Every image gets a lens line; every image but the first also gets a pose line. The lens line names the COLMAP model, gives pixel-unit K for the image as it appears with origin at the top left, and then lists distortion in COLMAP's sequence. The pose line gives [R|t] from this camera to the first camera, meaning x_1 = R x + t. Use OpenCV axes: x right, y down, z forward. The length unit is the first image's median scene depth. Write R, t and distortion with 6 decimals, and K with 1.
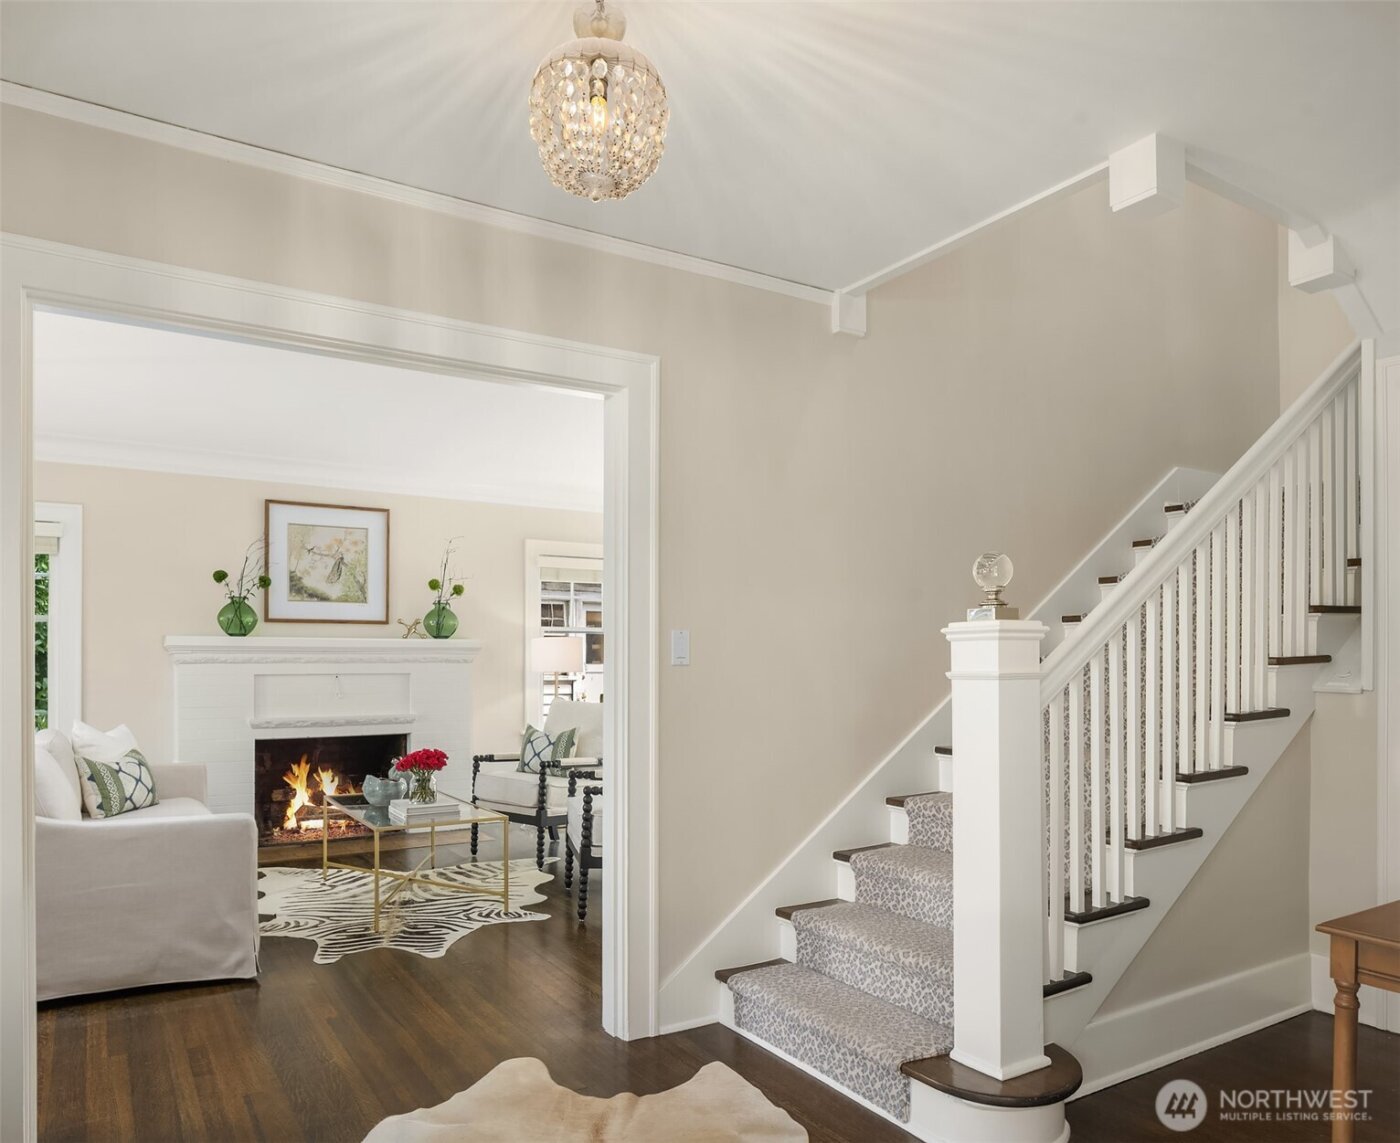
lens RADIAL K [[963.8, 0, 700.0], [0, 963.8, 571.5], [0, 0, 1]] dist [-0.000820, -0.000045]
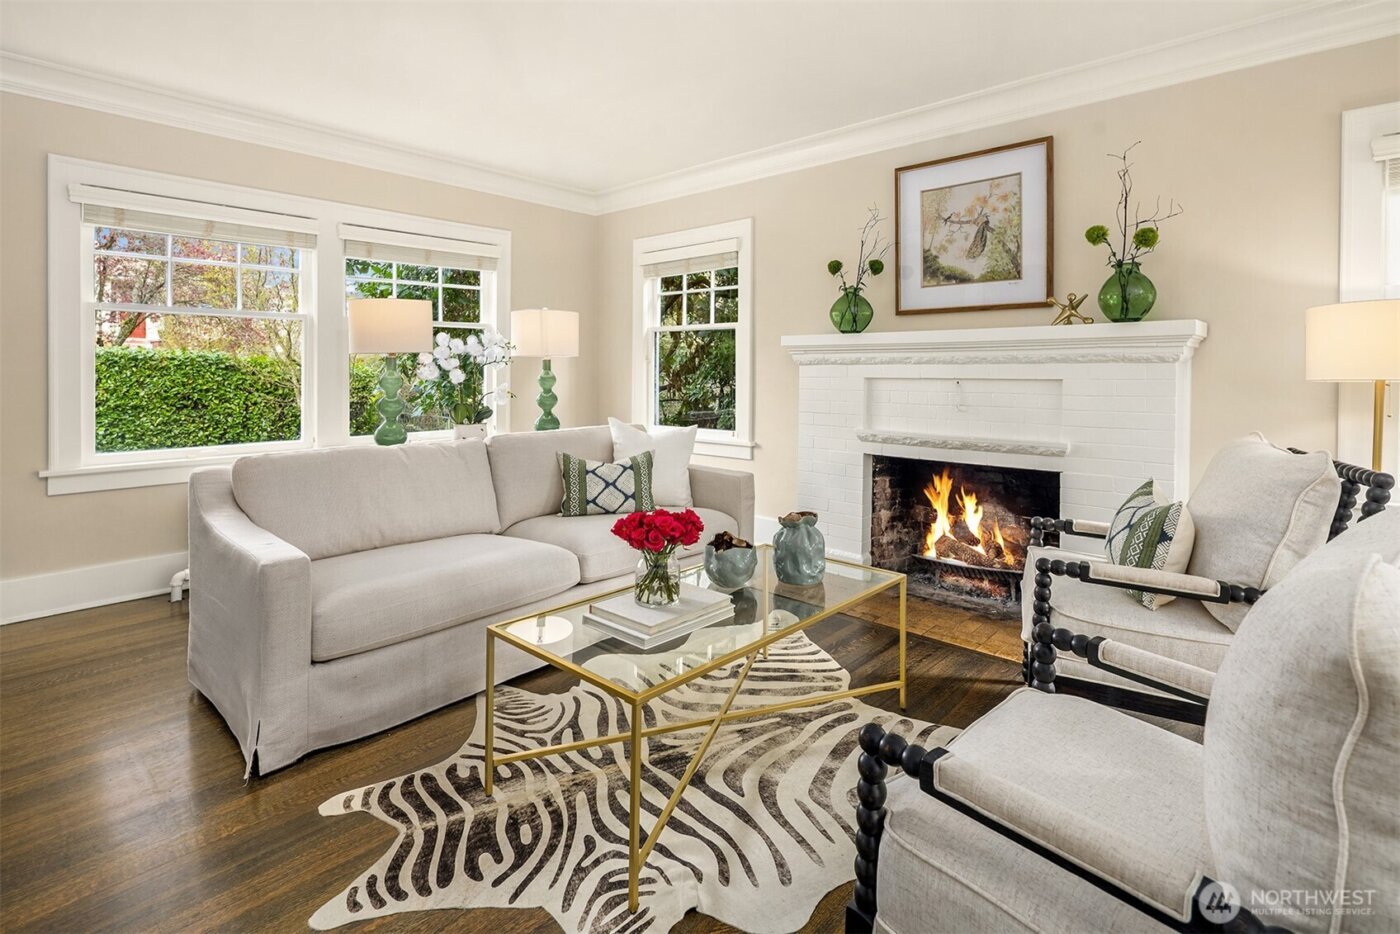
lens RADIAL K [[697.7, 0, 701.1], [0, 697.7, 368.0], [0, 0, 1]] dist [-0.004199, -0.001183]
pose [[0.277415, -0.001218, -0.960749, 0.084408], [0.088323, 0.995797, 0.024241, 0.070118], [0.956682, -0.091581, 0.276357, 0.686465]]
